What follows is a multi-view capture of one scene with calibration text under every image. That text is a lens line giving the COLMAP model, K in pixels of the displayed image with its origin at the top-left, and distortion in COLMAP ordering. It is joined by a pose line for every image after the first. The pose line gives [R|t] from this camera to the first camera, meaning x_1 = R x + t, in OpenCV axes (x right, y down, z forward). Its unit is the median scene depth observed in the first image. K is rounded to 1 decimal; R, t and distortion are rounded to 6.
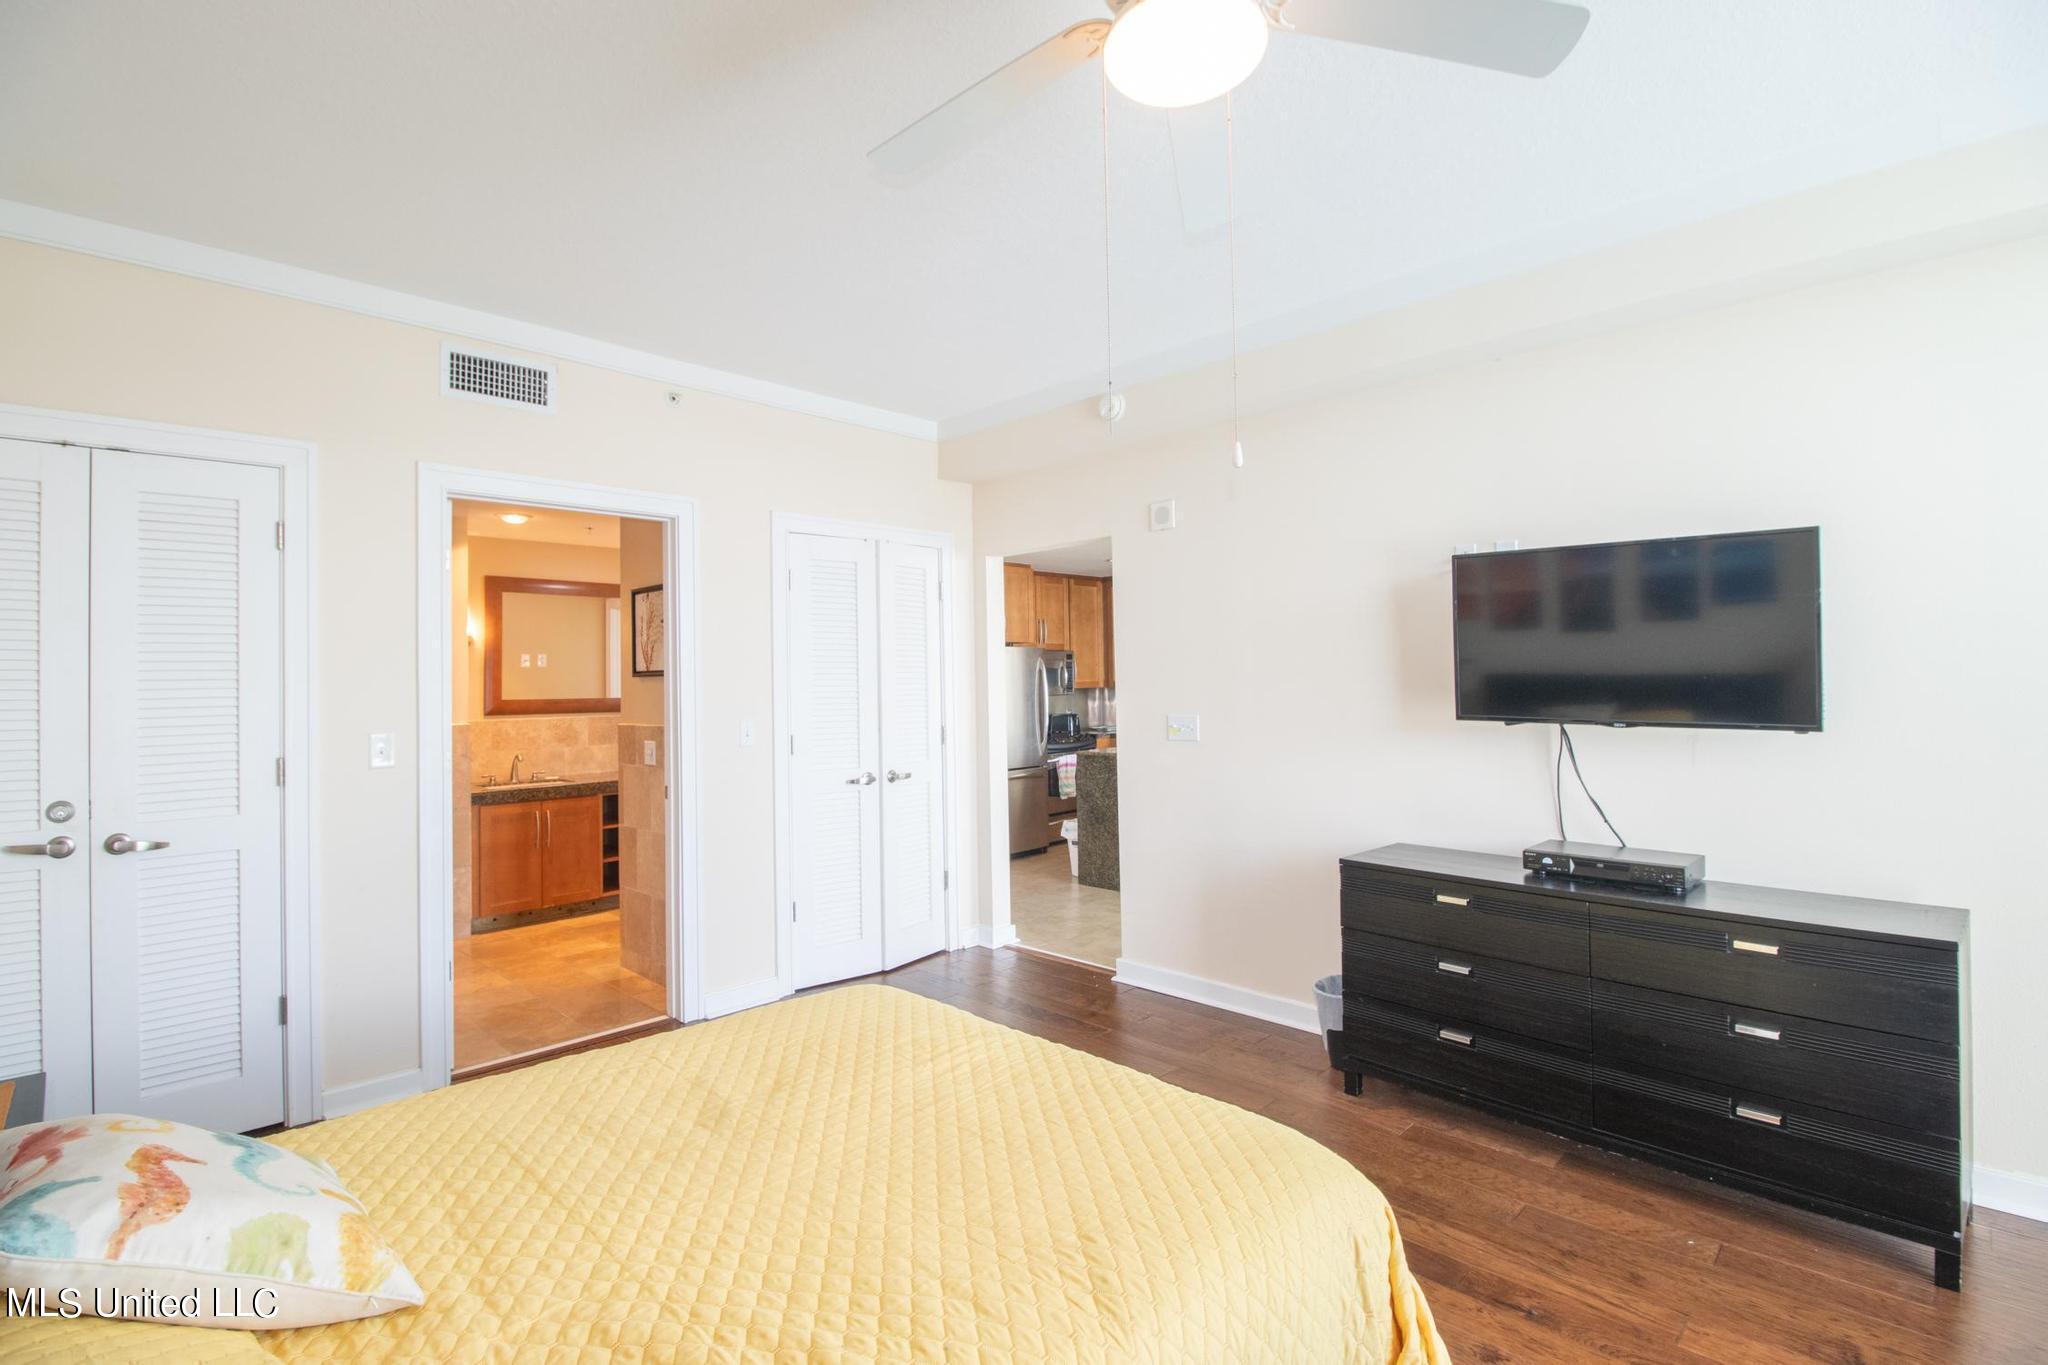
lens RADIAL K [[963.2, 0, 1004.8], [0, 963.2, 668.8], [0, 0, 1]] dist [-0.003186, -0.009441]
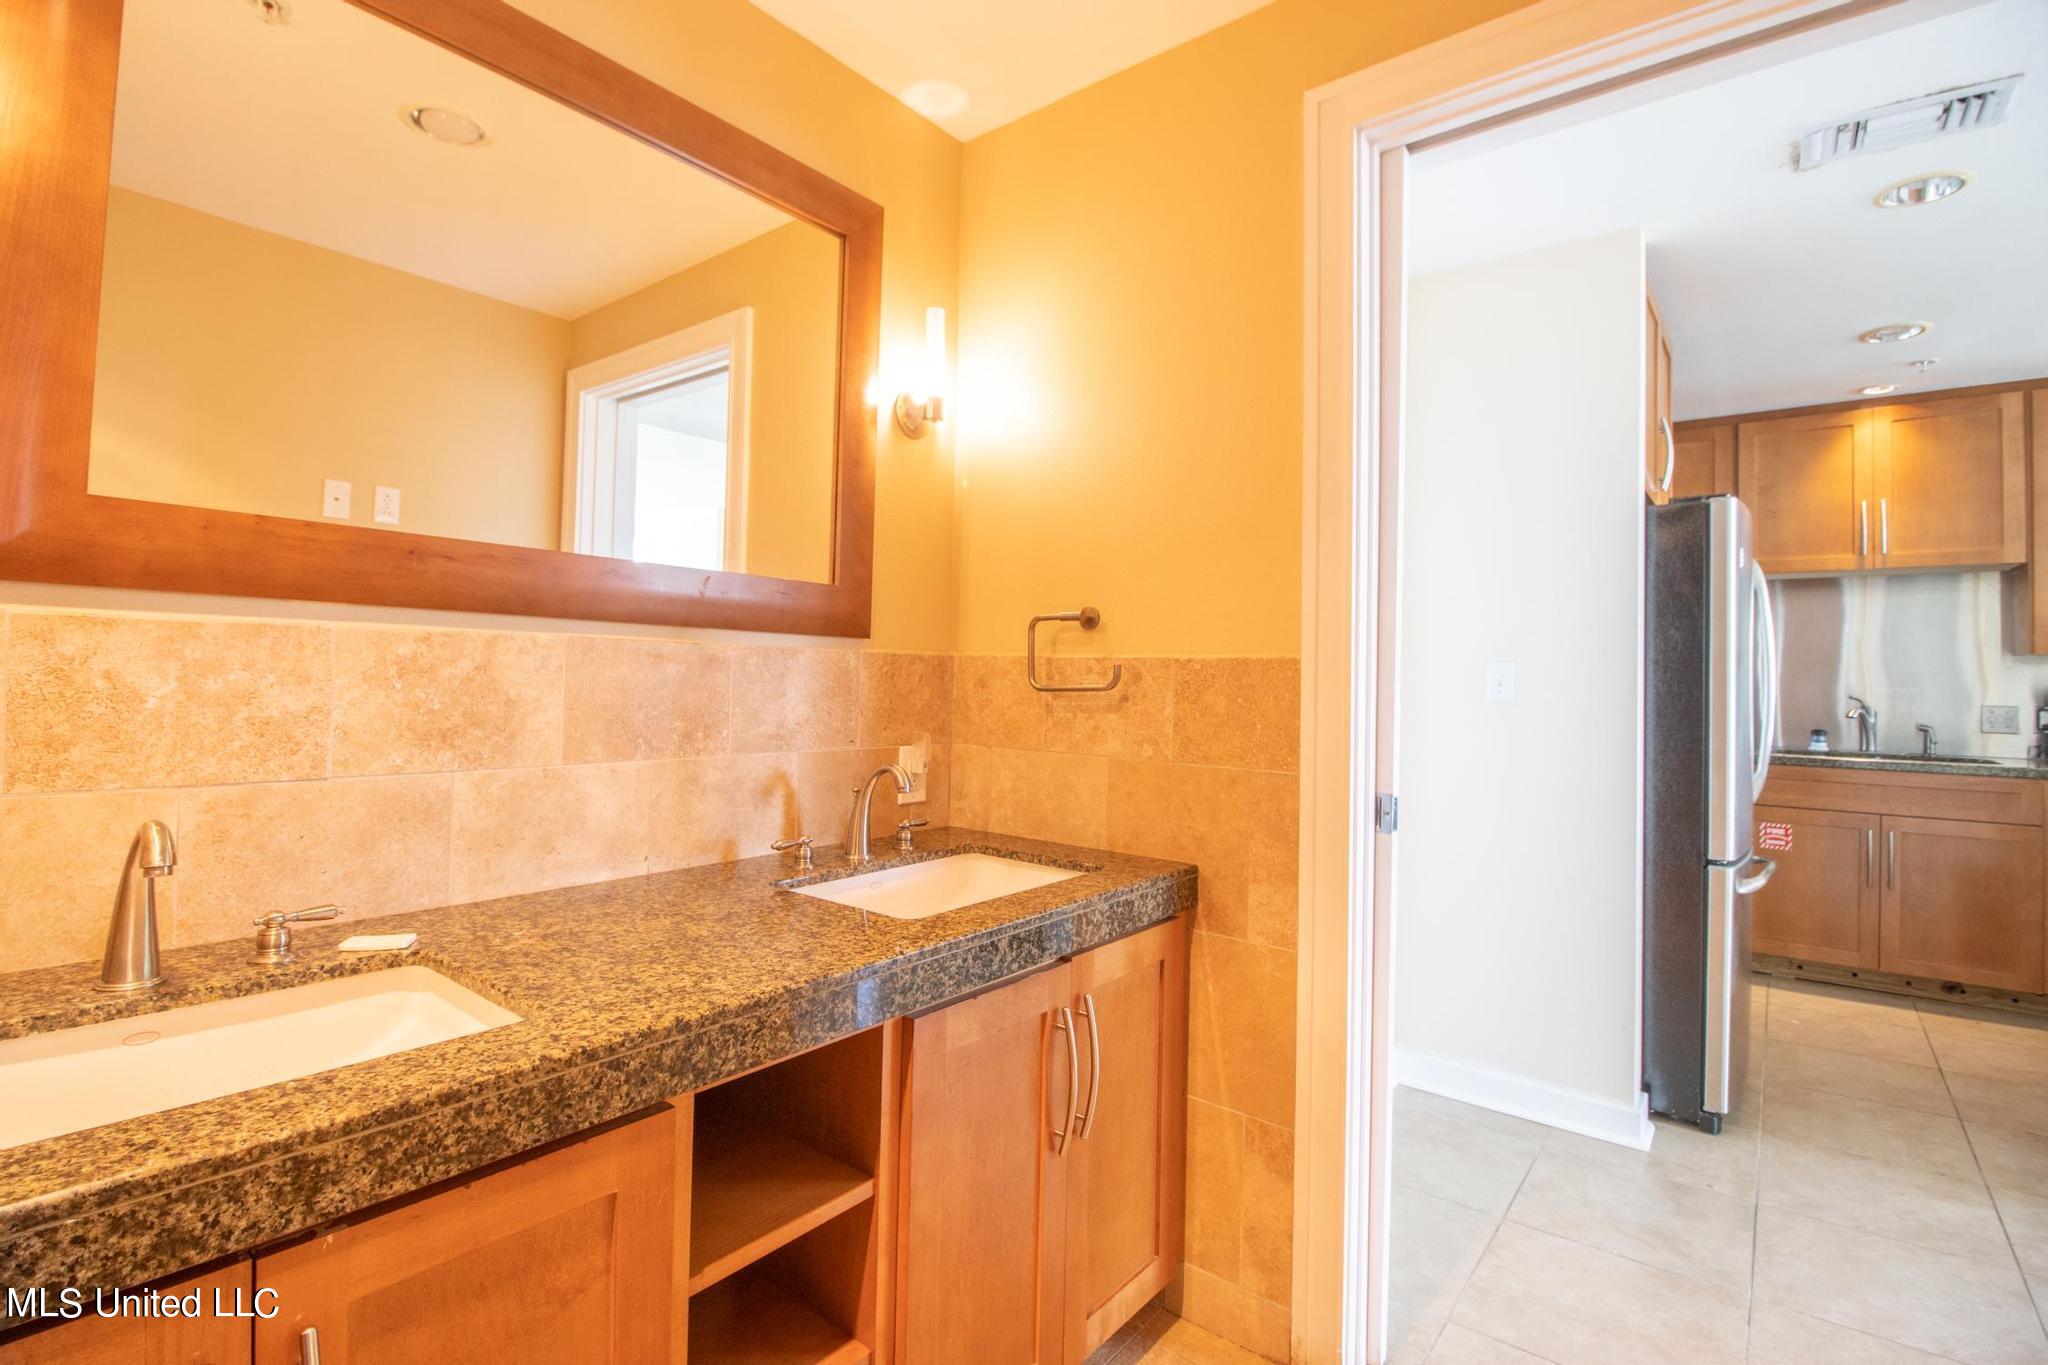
lens RADIAL K [[963.2, 0, 1016.9], [0, 963.2, 661.5], [0, 0, 1]] dist [-0.003186, -0.009441]
pose [[0.992720, 0.040420, 0.113462, -0.286340], [-0.040301, 0.999182, -0.003347, 0.042587], [-0.113505, -0.001250, 0.993537, 0.618890]]
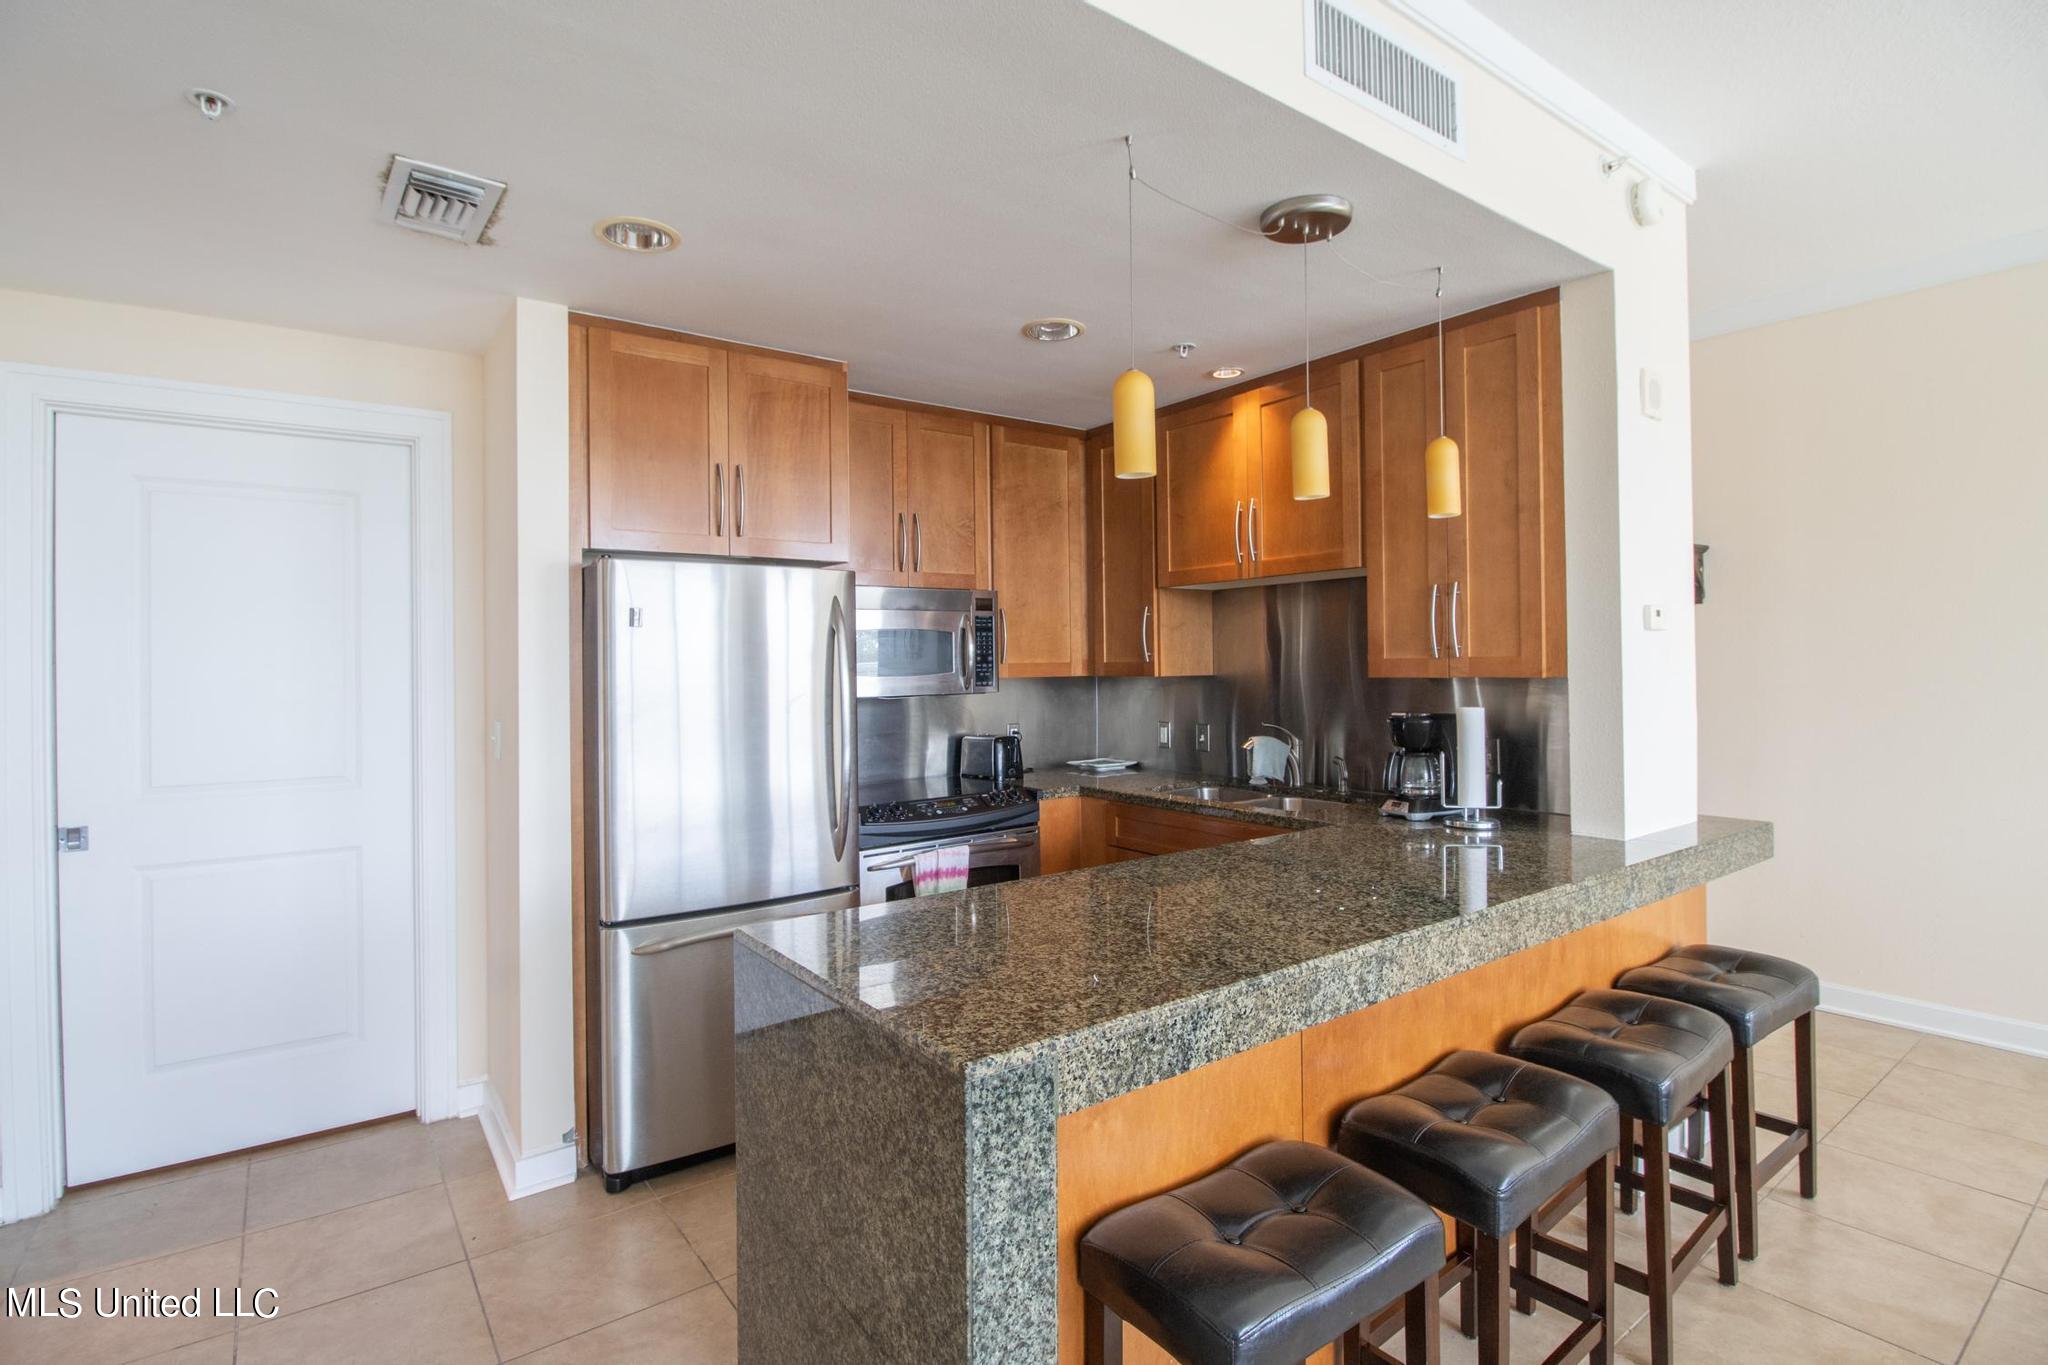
lens RADIAL K [[992.6, 0, 1003.8], [0, 992.6, 667.1], [0, 0, 1]] dist [-0.009675, -0.005168]
pose [[0.989412, 0.003910, -0.145082, 0.149214], [-0.001707, 0.999881, 0.015300, 0.009097], [0.145124, -0.014891, 0.989301, 0.604398]]
